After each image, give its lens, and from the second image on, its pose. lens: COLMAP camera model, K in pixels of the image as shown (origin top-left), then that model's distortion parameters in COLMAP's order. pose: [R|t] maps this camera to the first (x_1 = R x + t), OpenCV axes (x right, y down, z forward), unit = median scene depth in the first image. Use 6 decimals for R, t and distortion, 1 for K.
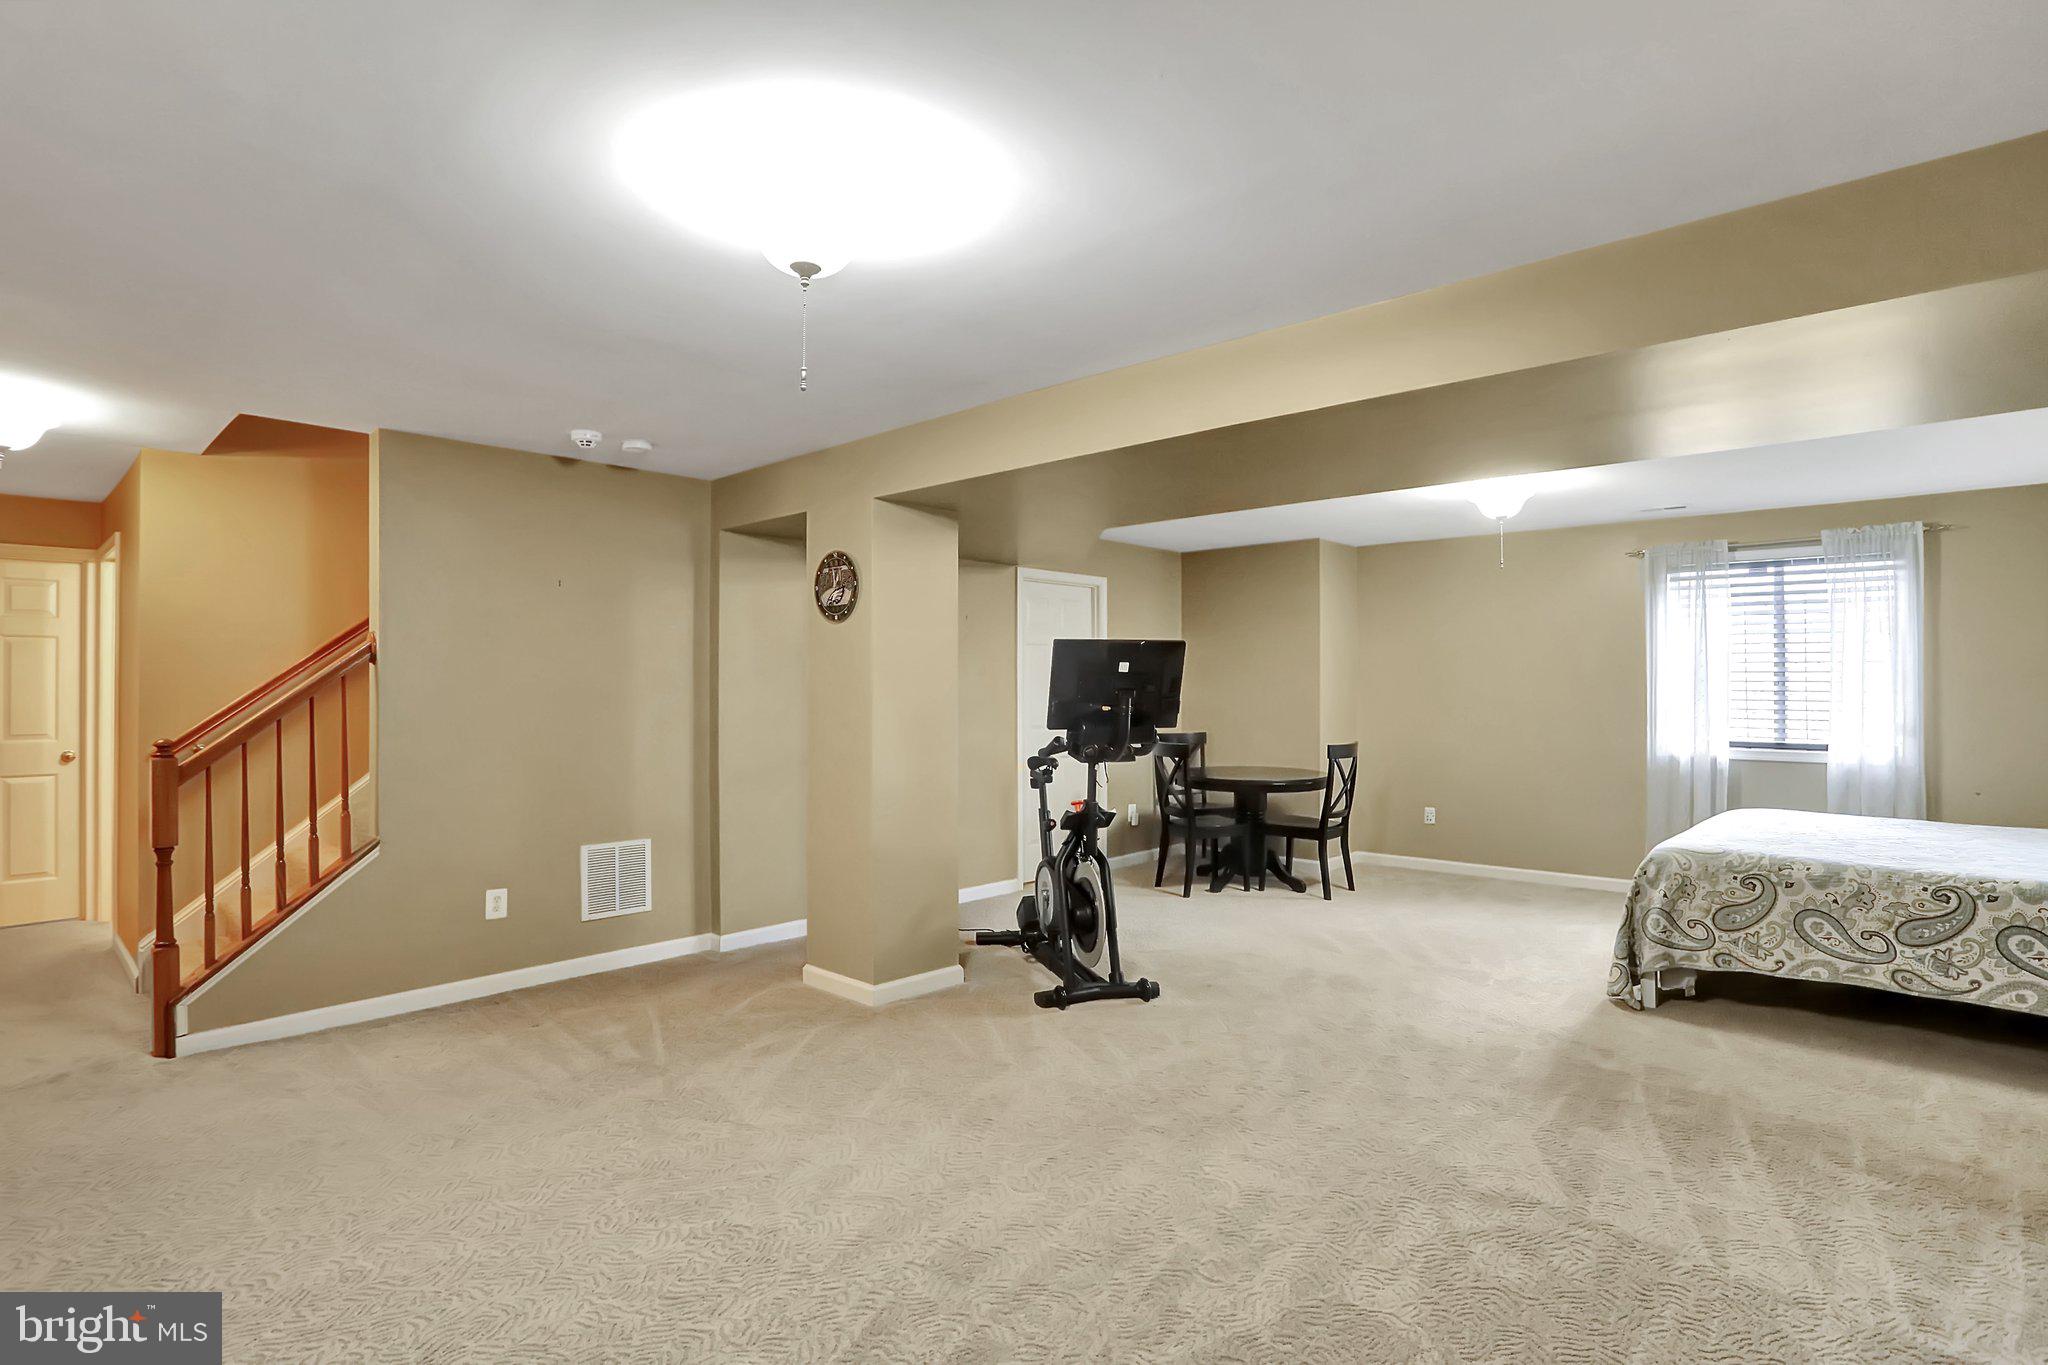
lens RADIAL K [[1008.3, 0, 1024.0], [0, 1008.3, 682.5], [0, 0, 1]] dist [-0.087715, 0.032230]
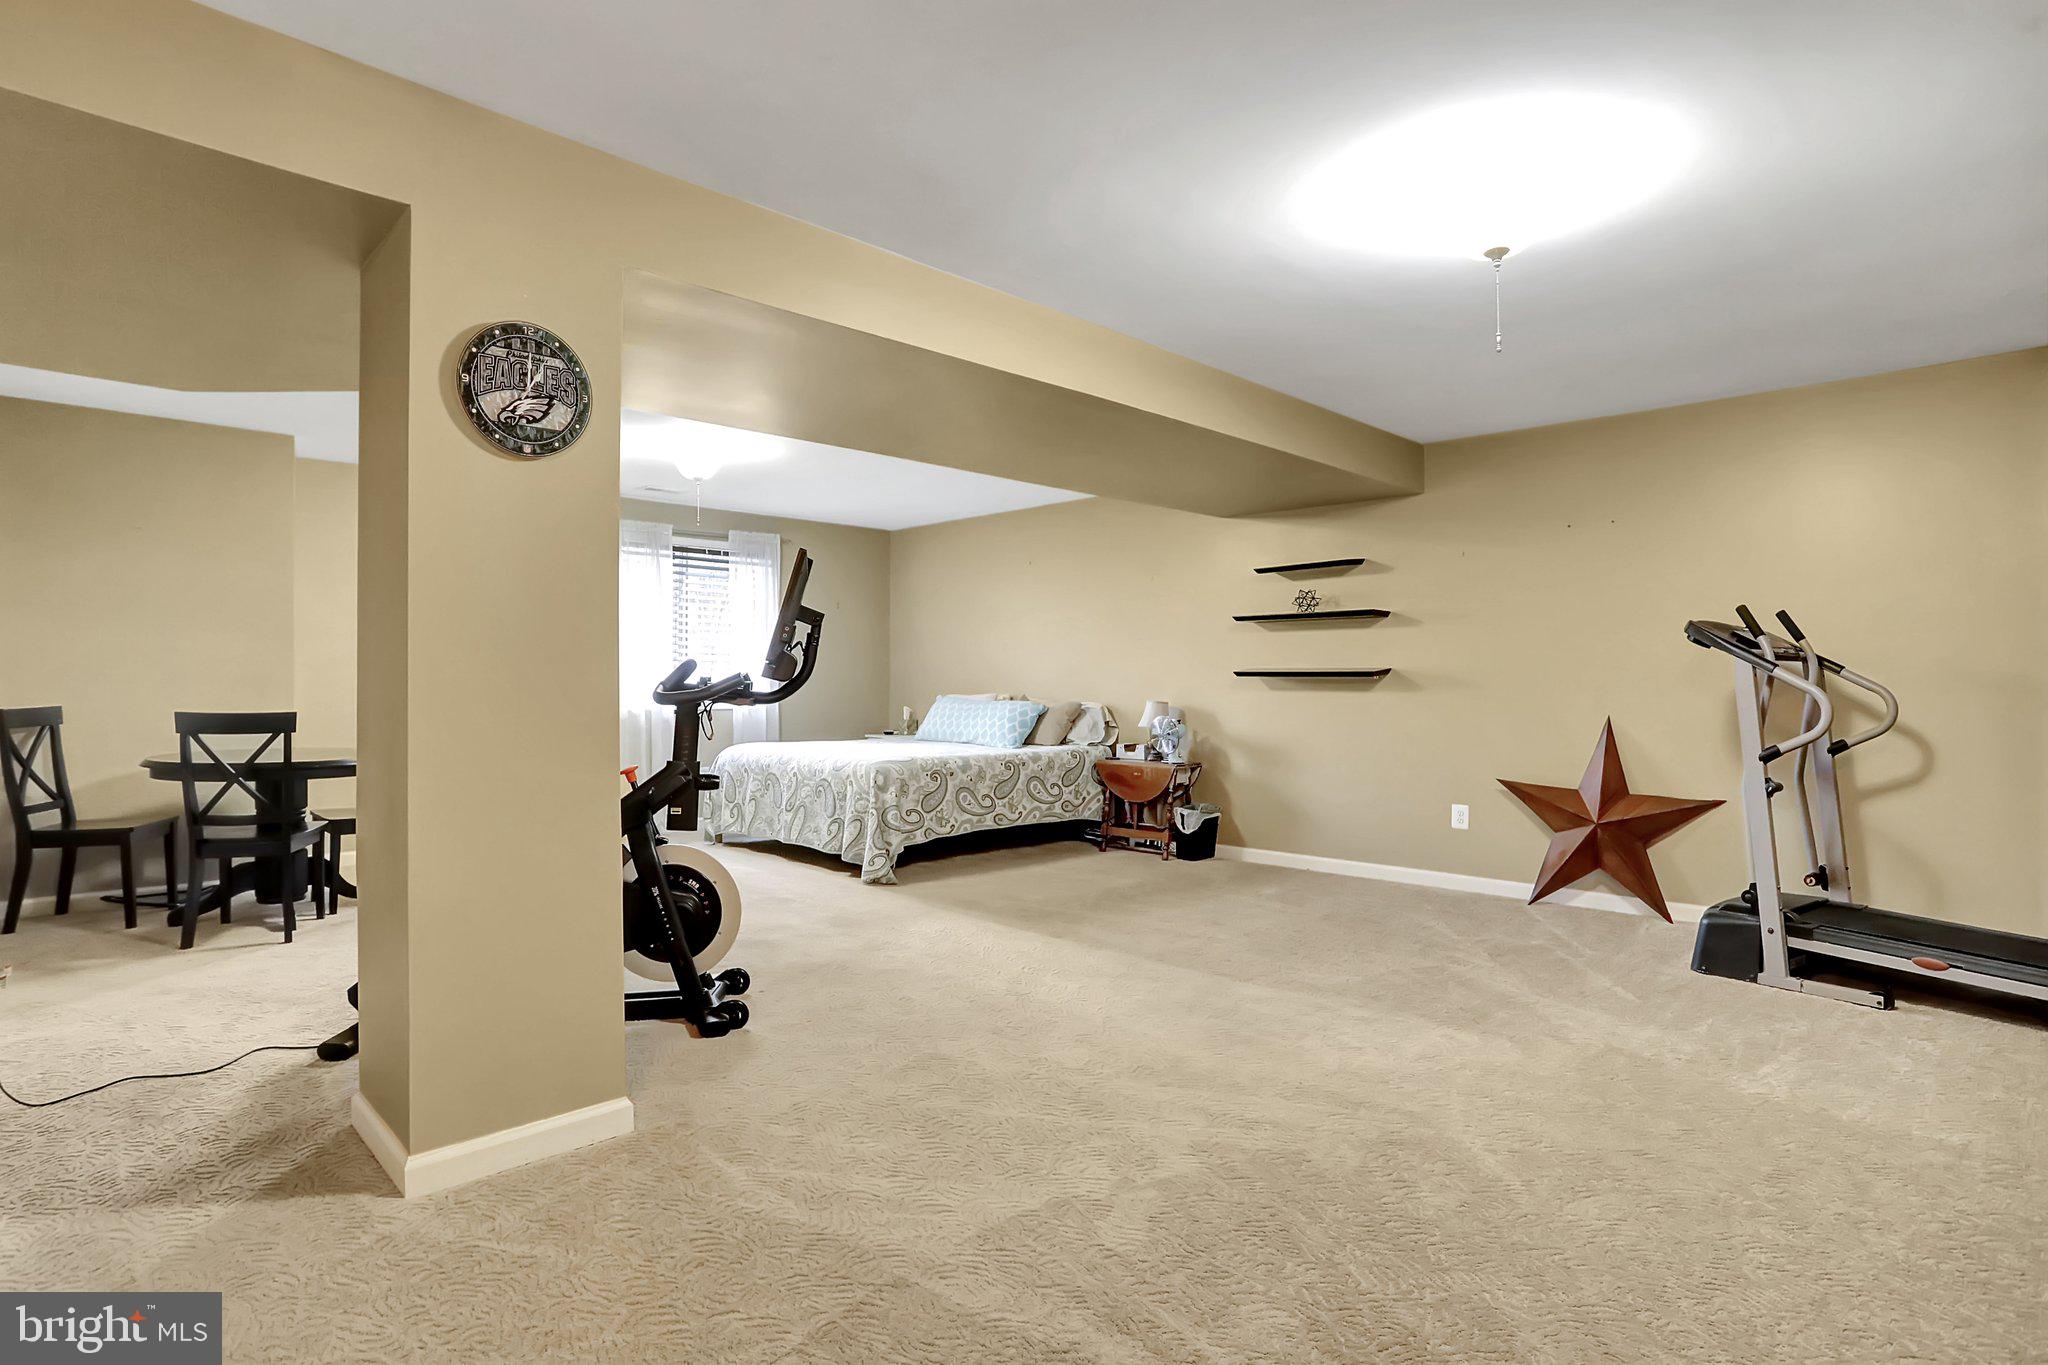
lens RADIAL K [[1039.4, 0, 1024.0], [0, 1039.4, 682.5], [0, 0, 1]] dist [-0.053647, 0.000102]
pose [[0.038700, -0.001920, 0.999249, -0.777146], [-0.004428, 0.999988, 0.002093, 0.060391], [-0.999241, -0.004506, 0.038691, 0.782806]]
